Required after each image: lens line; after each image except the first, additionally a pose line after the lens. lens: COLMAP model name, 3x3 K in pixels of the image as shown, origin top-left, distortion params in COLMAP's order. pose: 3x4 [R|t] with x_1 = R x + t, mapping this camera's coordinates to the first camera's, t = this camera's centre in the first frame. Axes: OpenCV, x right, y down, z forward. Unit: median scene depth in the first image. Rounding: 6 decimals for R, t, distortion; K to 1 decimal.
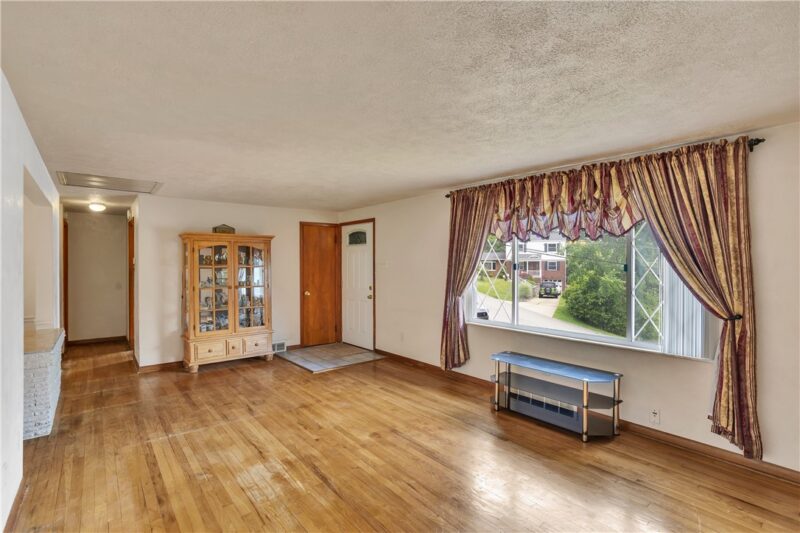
lens RADIAL K [[383.4, 0, 392.0], [0, 383.4, 263.7], [0, 0, 1]] dist [-0.037994, 0.019784]
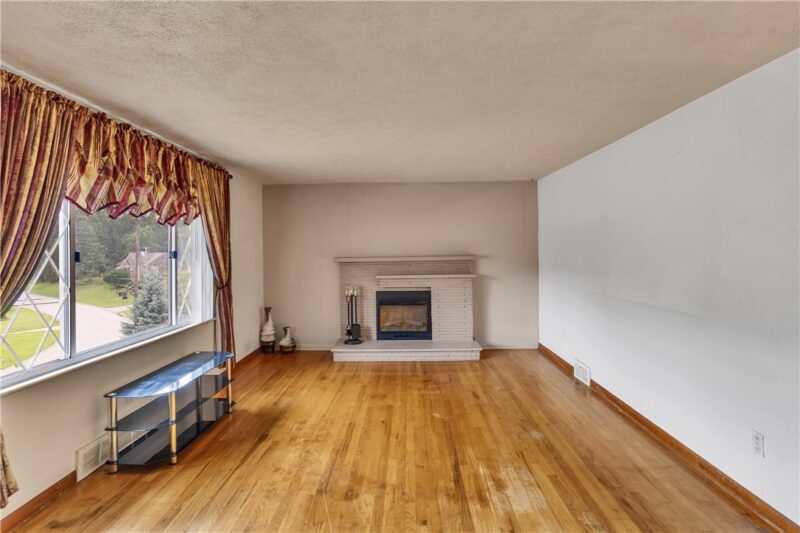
lens RADIAL K [[402.3, 0, 397.6], [0, 402.3, 245.3], [0, 0, 1]] dist [-0.030949, 0.013092]
pose [[-0.767544, 0.015584, 0.640806, -0.438851], [0.012059, 0.999879, -0.009871, 0.002173], [-0.640882, 0.000151, -0.767639, 1.132835]]
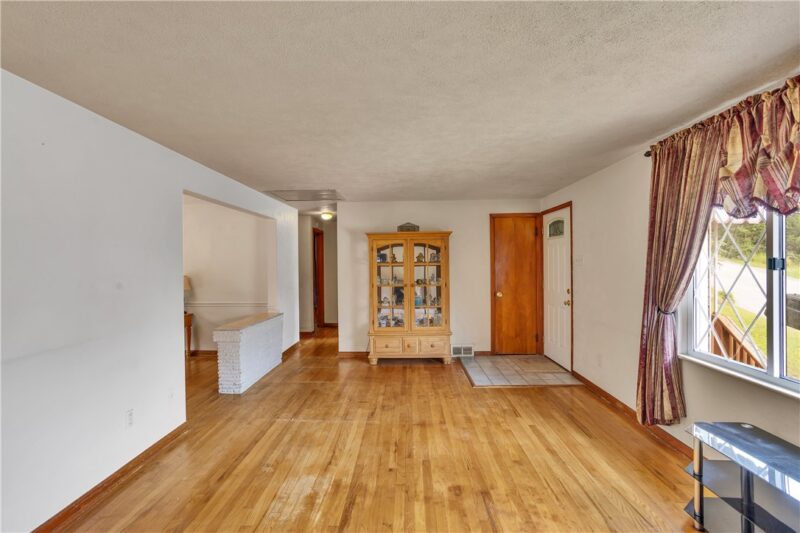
lens RADIAL K [[383.4, 0, 393.1], [0, 383.4, 263.9], [0, 0, 1]] dist [-0.037994, 0.019784]
pose [[0.755100, -0.002858, -0.655603, 0.265530], [0.007685, 0.999960, 0.004492, 0.001492], [0.655564, -0.008431, 0.755092, 0.272121]]
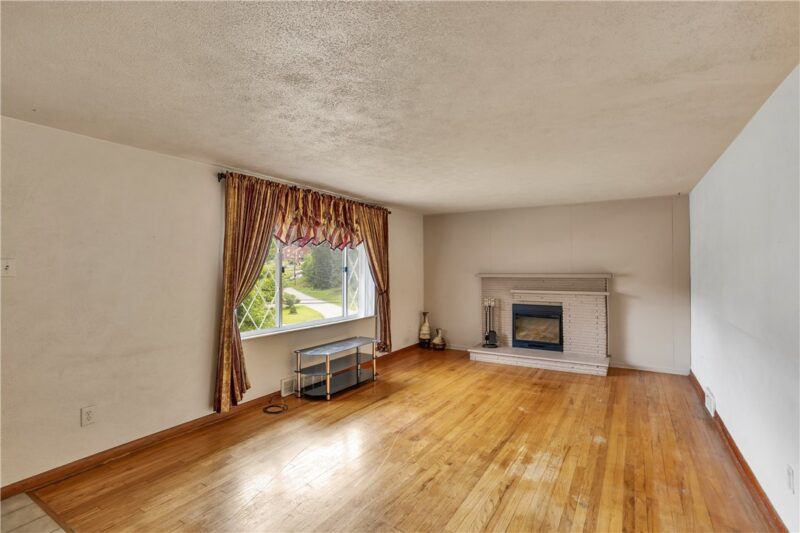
lens RADIAL K [[383.4, 0, 399.2], [0, 383.4, 255.5], [0, 0, 1]] dist [-0.037994, 0.019784]
pose [[-0.340684, 0.031660, 0.939645, -0.736165], [0.003658, 0.999470, -0.032350, 0.004238], [-0.940171, -0.007584, -0.340619, 1.039968]]
